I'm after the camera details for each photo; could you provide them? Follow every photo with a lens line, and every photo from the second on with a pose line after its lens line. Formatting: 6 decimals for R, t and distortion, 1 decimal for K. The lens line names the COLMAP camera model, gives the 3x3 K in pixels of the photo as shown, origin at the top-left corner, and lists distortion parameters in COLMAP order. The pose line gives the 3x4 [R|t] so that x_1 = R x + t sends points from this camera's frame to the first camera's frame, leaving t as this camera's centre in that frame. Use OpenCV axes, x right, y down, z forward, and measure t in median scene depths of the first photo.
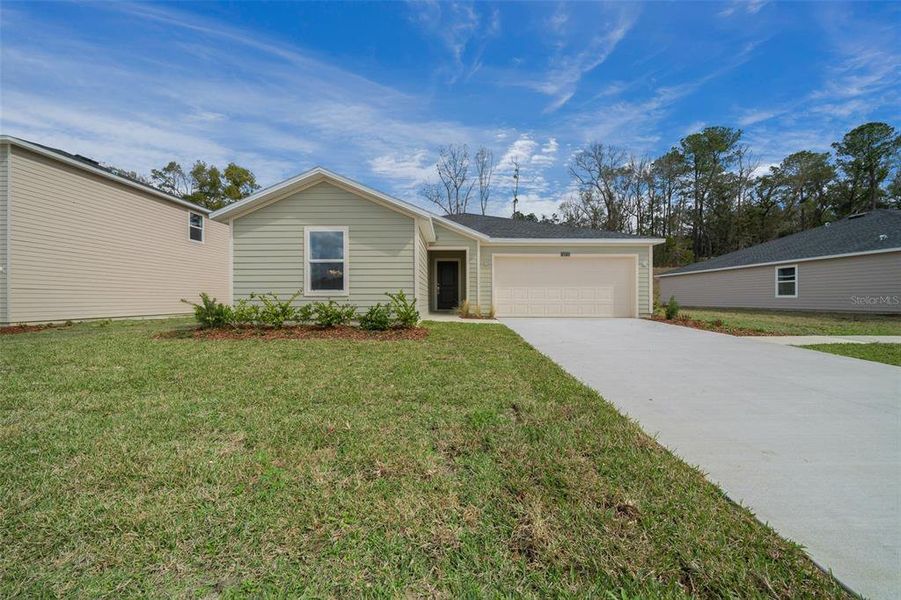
lens RADIAL K [[309.8, 0, 448.0], [0, 309.8, 302.6], [0, 0, 1]] dist [-0.001136, -0.000216]
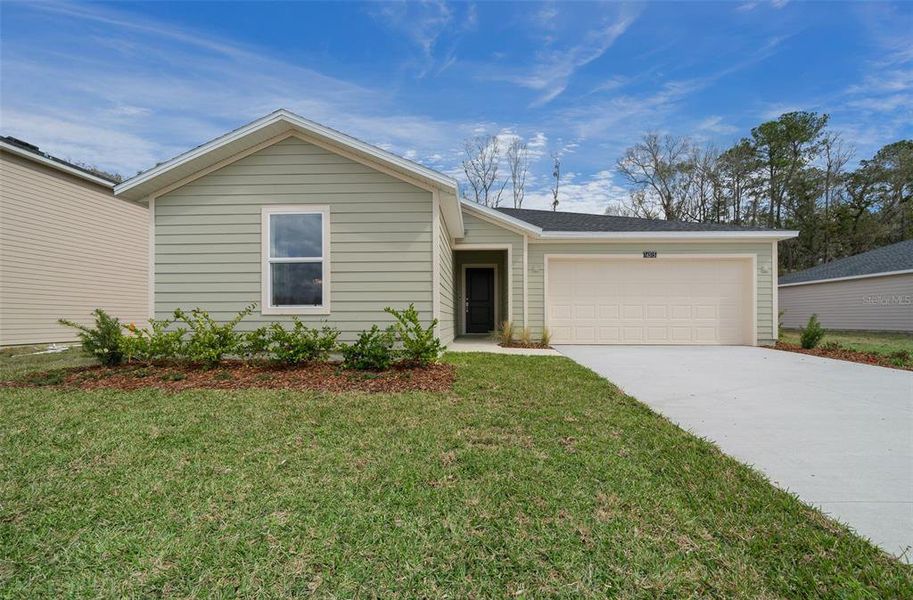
lens RADIAL K [[348.4, 0, 466.2], [0, 348.4, 320.2], [0, 0, 1]] dist [-0.000665, 0.000012]
pose [[0.999712, -0.000715, -0.023979, -0.016975], [0.000536, 0.999972, -0.007469, -0.002978], [0.023984, 0.007454, 0.999685, 0.218249]]
